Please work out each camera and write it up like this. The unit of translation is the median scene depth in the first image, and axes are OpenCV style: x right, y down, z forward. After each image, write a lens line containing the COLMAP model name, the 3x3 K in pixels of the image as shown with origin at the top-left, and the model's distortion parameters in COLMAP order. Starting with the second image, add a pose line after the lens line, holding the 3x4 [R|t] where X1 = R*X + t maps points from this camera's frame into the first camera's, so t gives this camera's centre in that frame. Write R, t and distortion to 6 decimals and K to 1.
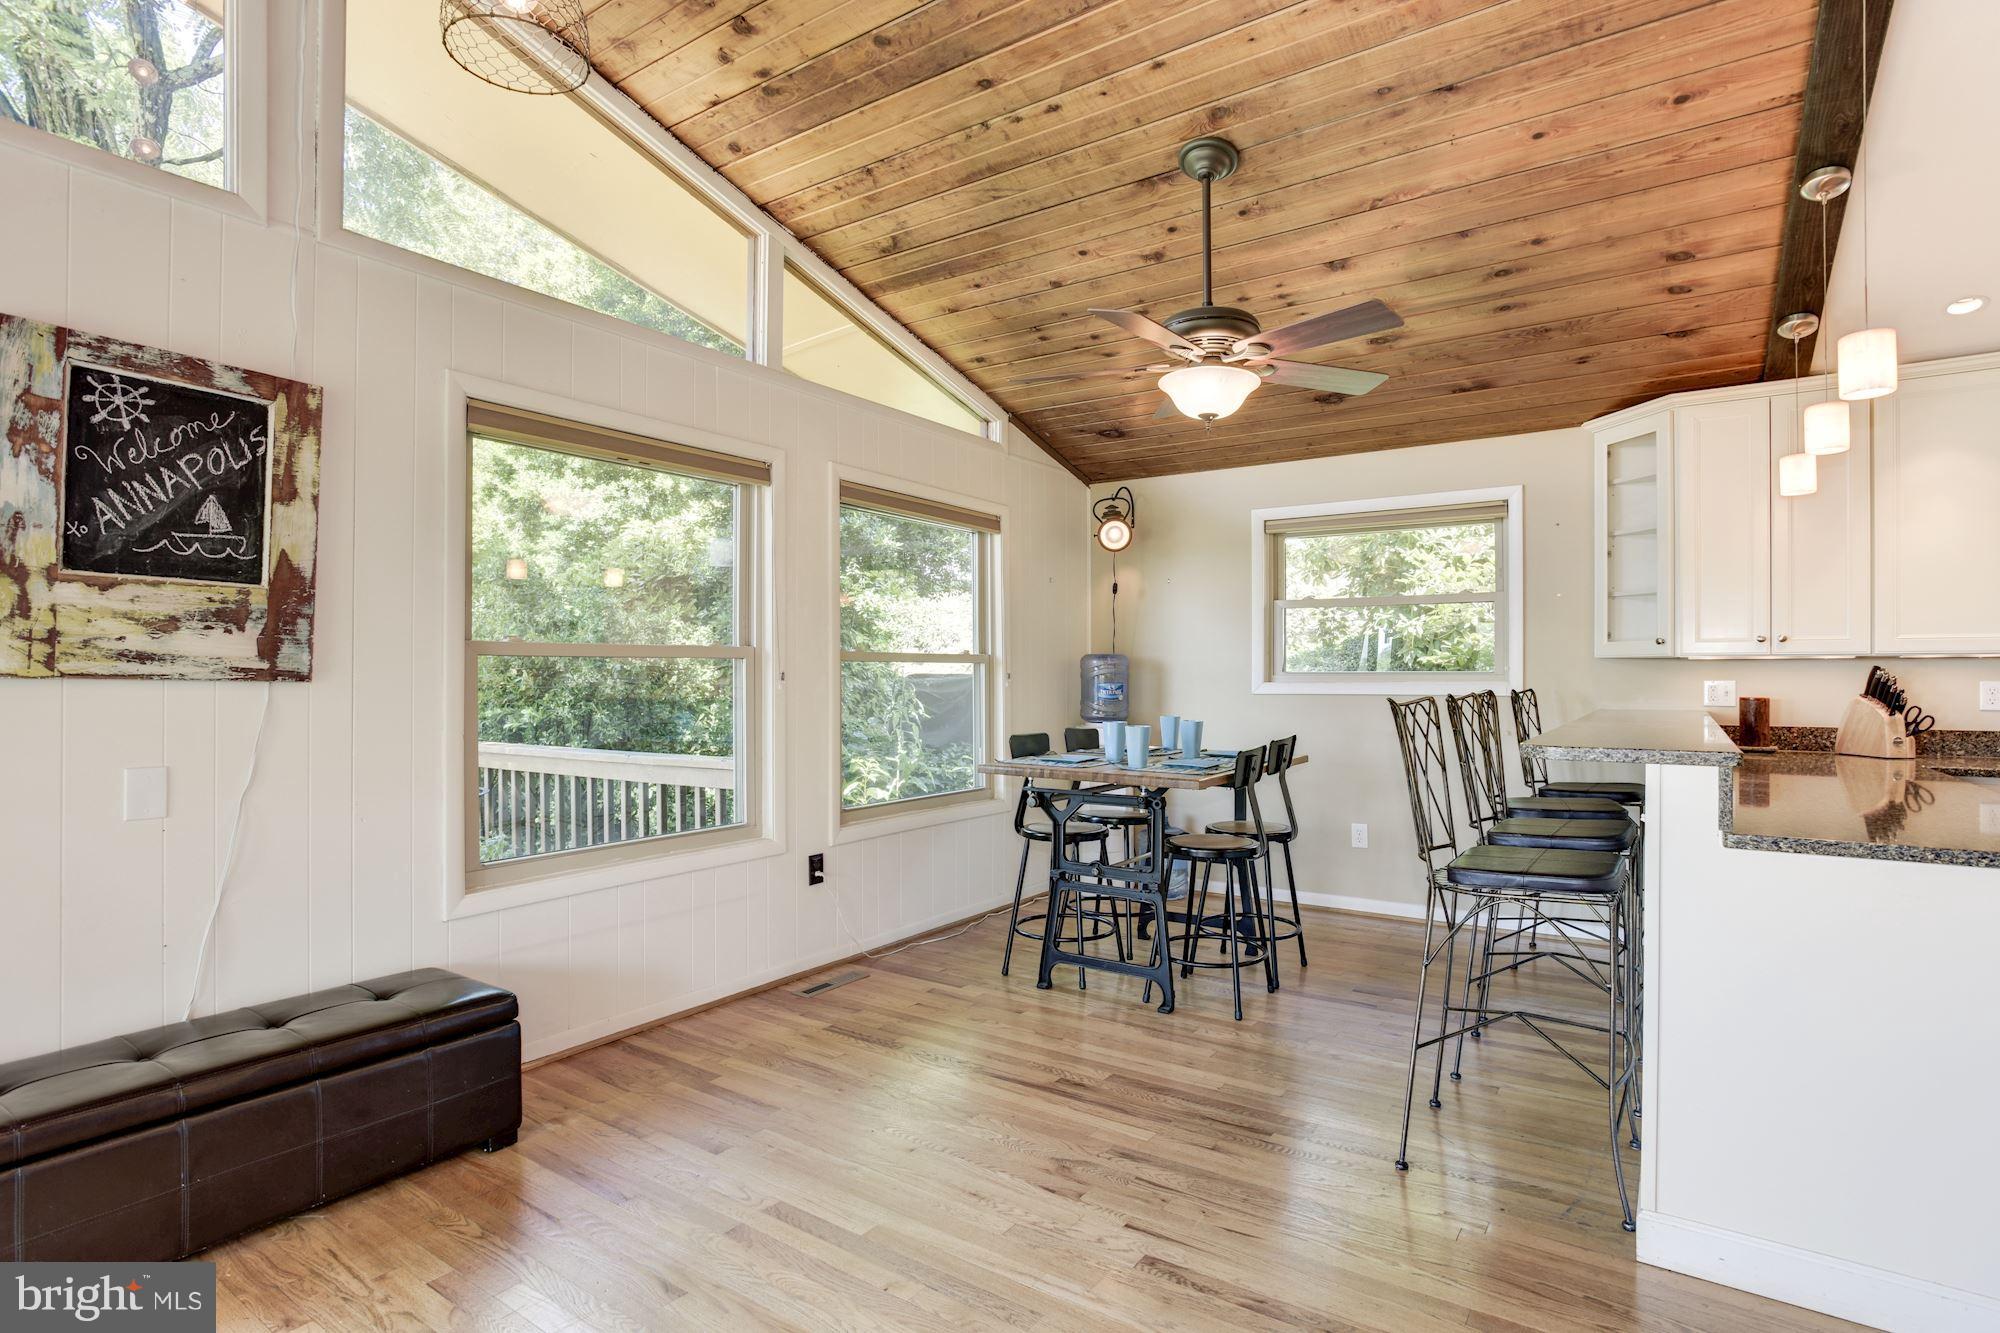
lens RADIAL K [[1029.4, 0, 997.9], [0, 1029.4, 670.2], [0, 0, 1]] dist [0.021336, 0.002988]
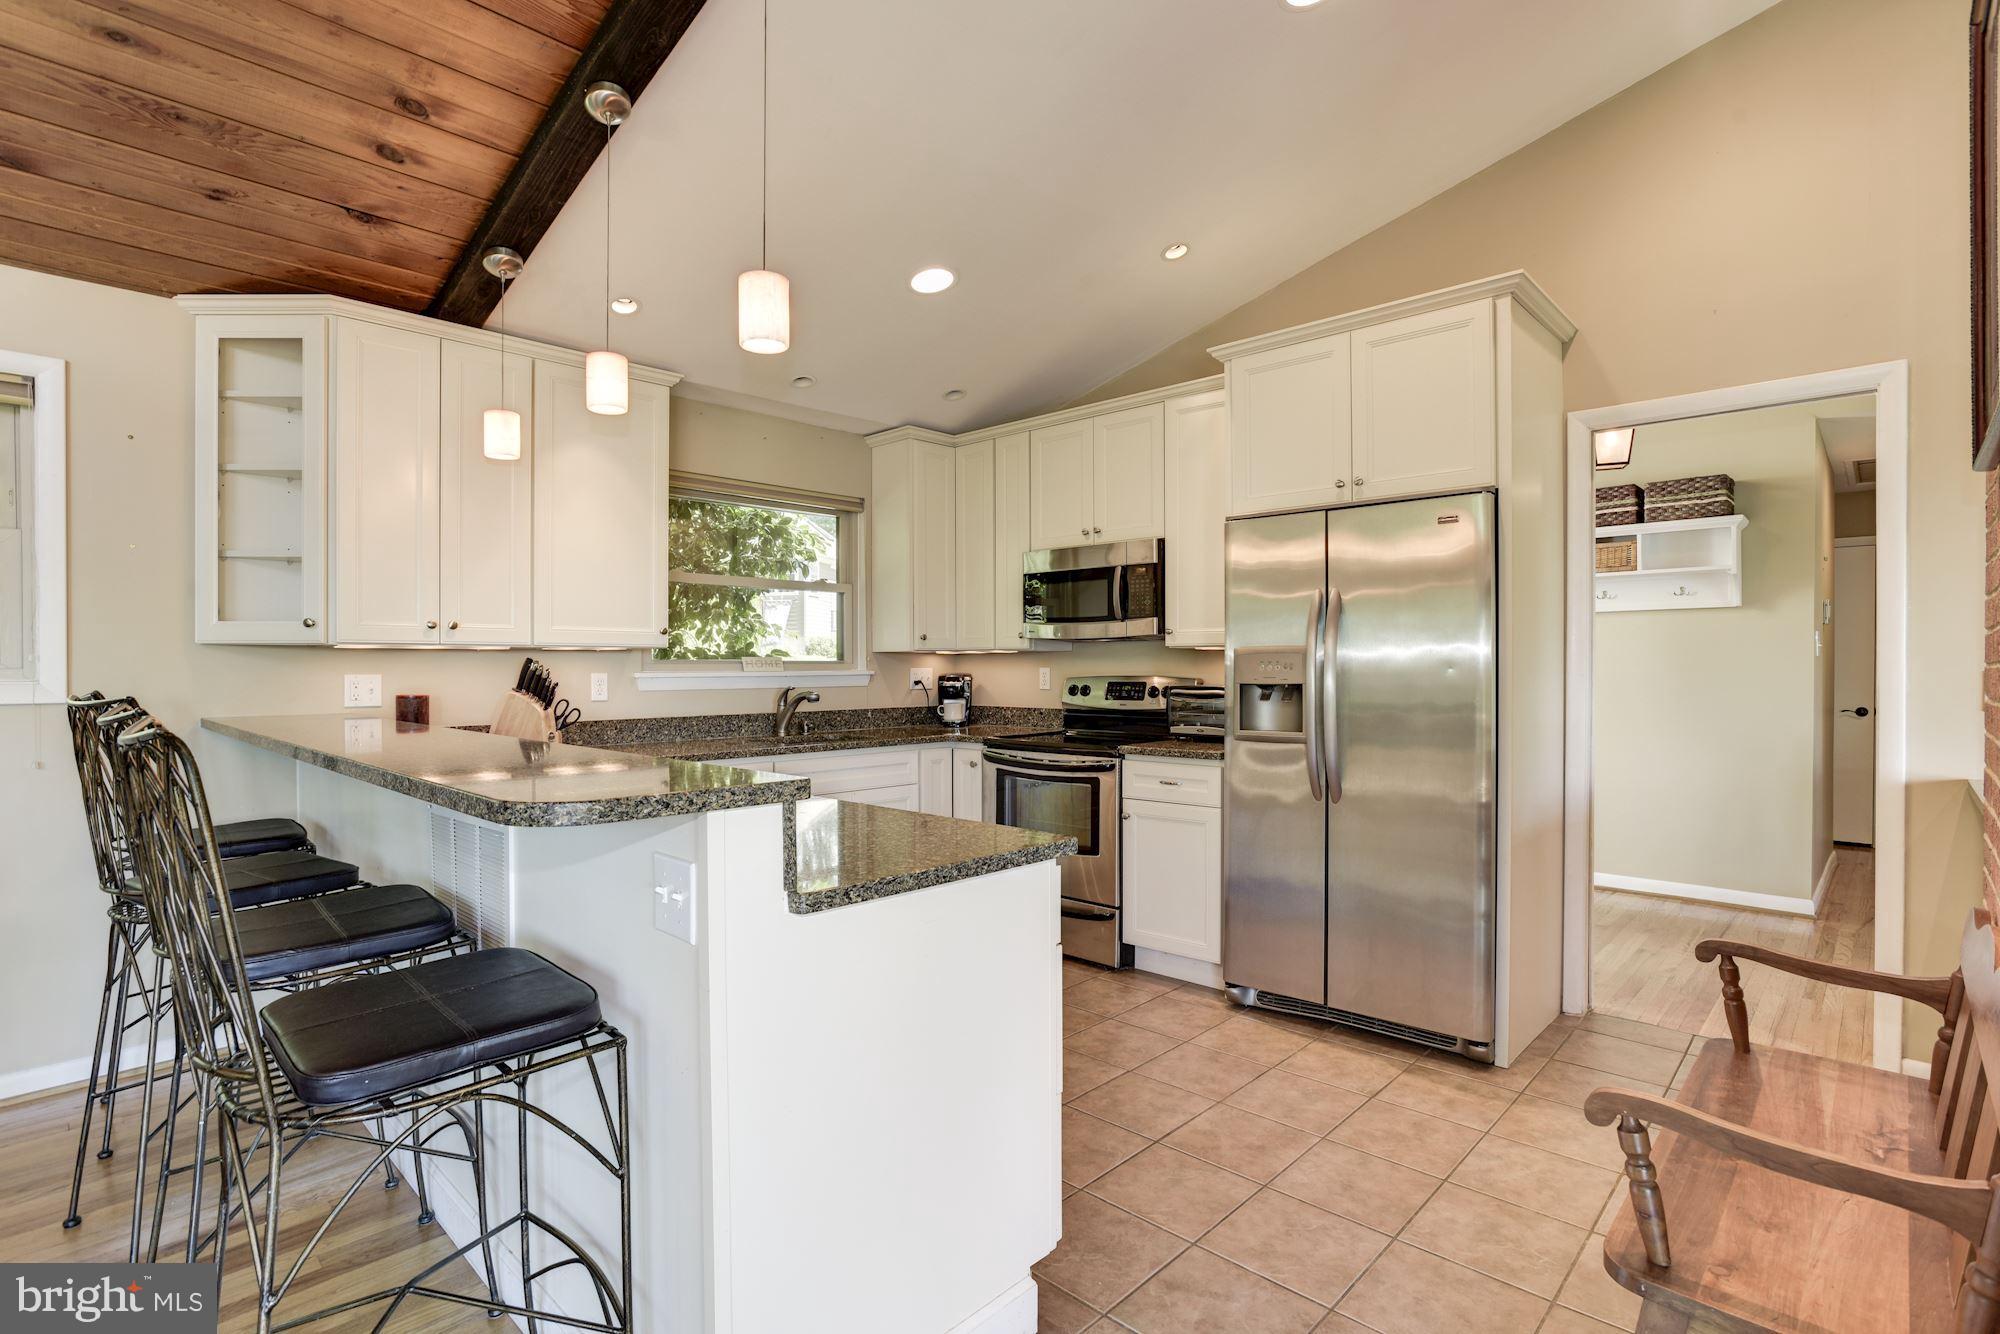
lens RADIAL K [[1029.4, 0, 1000.2], [0, 1029.4, 668.6], [0, 0, 1]] dist [0.021336, 0.002988]
pose [[0.213468, -0.004978, 0.976937, 0.014376], [-0.006278, 0.999959, 0.006467, -0.003212], [-0.976930, -0.007513, 0.213428, 0.383182]]
